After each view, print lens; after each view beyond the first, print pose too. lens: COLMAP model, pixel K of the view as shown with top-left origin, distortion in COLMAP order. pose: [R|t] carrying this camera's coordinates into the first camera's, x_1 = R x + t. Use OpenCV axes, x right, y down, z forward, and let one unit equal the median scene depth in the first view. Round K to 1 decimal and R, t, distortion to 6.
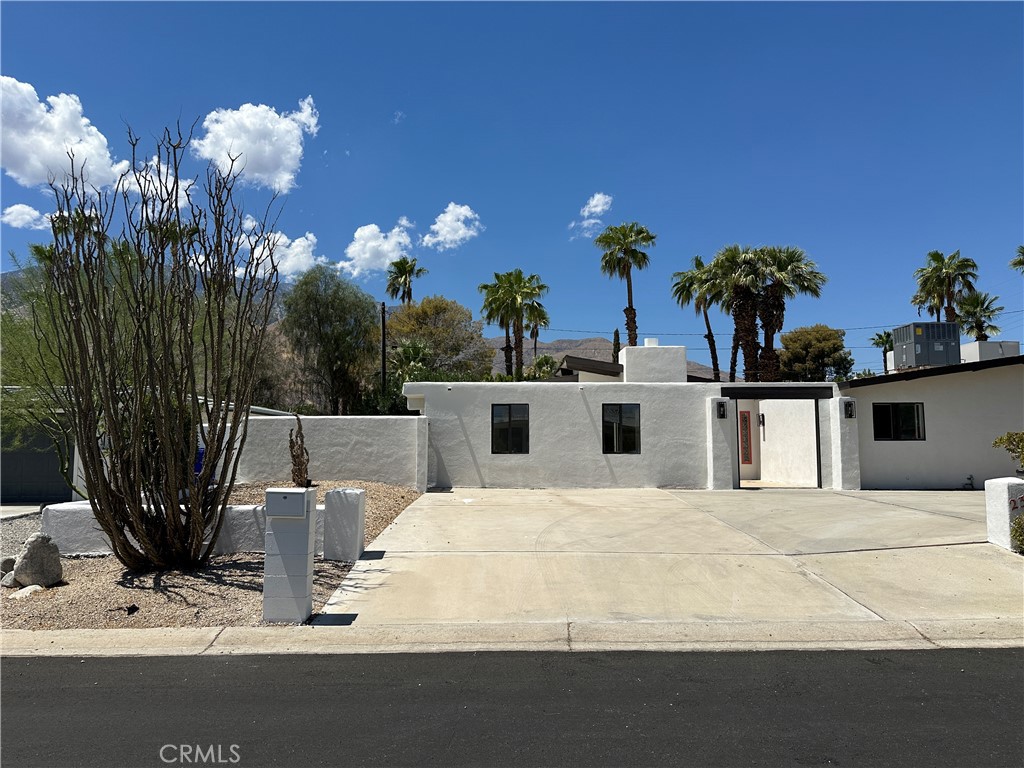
lens RADIAL K [[795.1, 0, 512.0], [0, 795.1, 384.0], [0, 0, 1]] dist [0.254667, -0.298906]
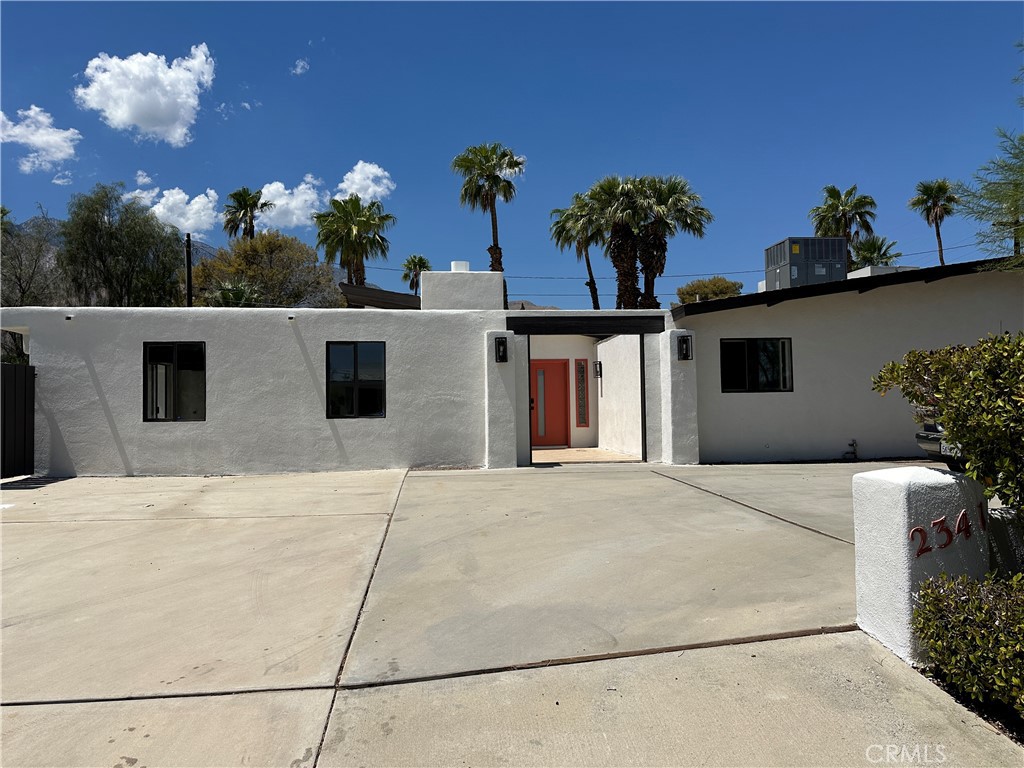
lens RADIAL K [[724.2, 0, 512.0], [0, 724.2, 384.0], [0, 0, 1]] dist [0.157519, -0.176635]
pose [[0.998695, -0.008737, 0.050311, 0.128288], [0.006644, 0.999112, 0.041616, 0.019206], [-0.050630, -0.041227, 0.997866, 0.217378]]
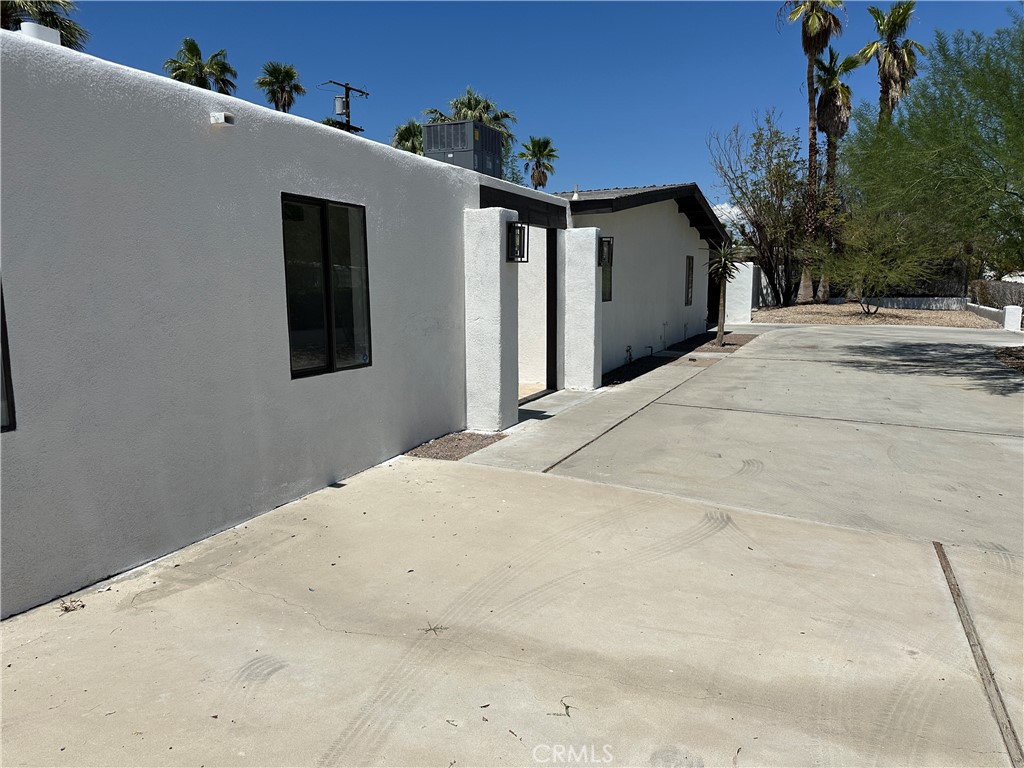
lens RADIAL K [[724.2, 0, 512.0], [0, 724.2, 384.0], [0, 0, 1]] dist [0.157519, -0.176635]
pose [[0.418911, -0.126379, 0.899189, -0.045411], [-0.065168, 0.983529, 0.168594, 0.022135], [-0.905686, -0.129225, 0.403775, 0.452527]]
